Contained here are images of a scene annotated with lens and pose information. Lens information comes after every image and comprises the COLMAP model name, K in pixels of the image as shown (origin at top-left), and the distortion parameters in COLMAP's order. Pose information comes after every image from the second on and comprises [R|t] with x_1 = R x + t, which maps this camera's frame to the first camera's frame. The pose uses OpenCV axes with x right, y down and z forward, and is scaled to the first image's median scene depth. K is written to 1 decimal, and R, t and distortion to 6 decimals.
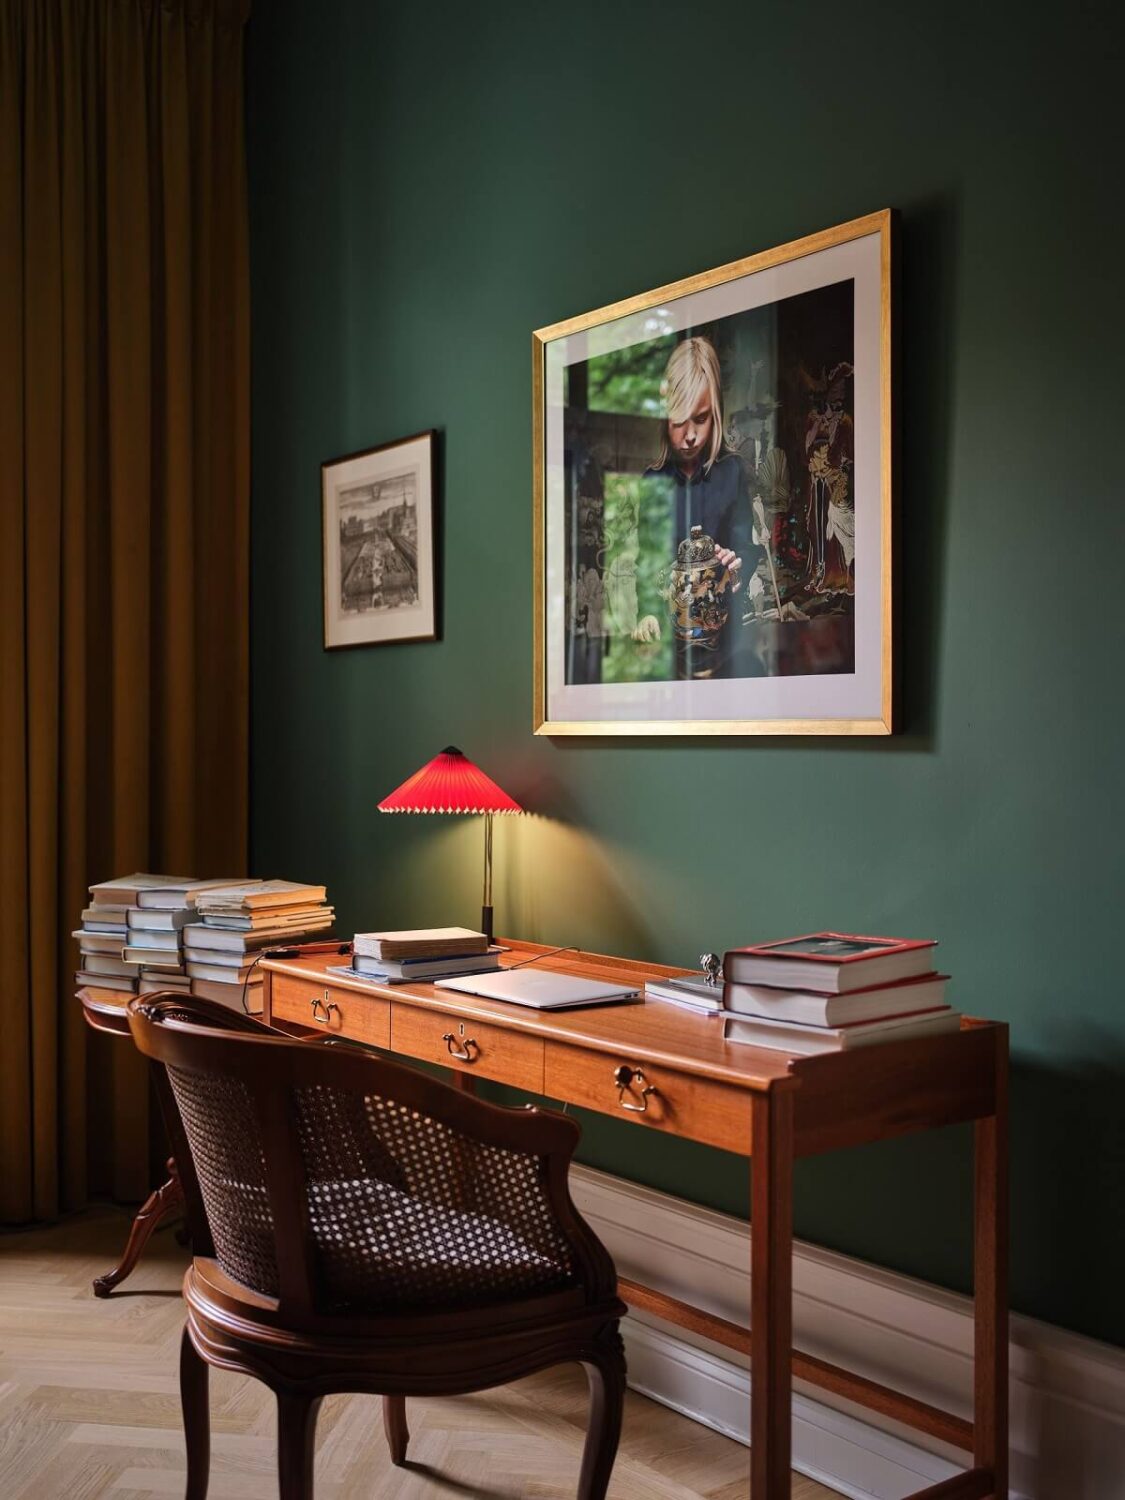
lens RADIAL K [[1566.5, 0, 562.8], [0, 1566.5, 747.1], [0, 0, 1]] dist [-0.001772, 0.000000]
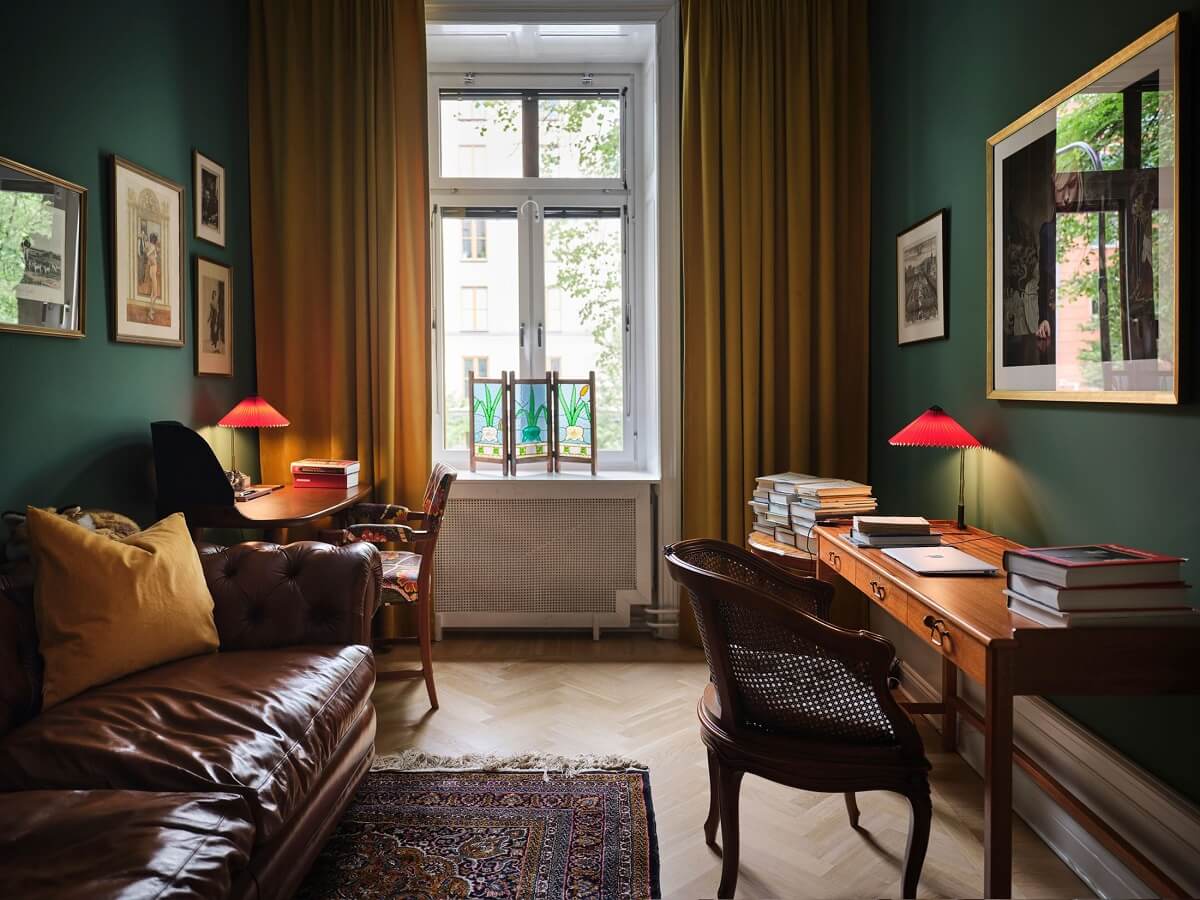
lens RADIAL K [[873.7, 0, 614.6], [0, 873.7, 424.3], [0, 0, 1]] dist [-0.016605, 0.003883]
pose [[0.794111, 0.022515, -0.607356, 0.213260], [-0.001546, 0.999385, 0.035027, -0.012248], [0.607771, -0.026876, 0.793657, 0.081388]]
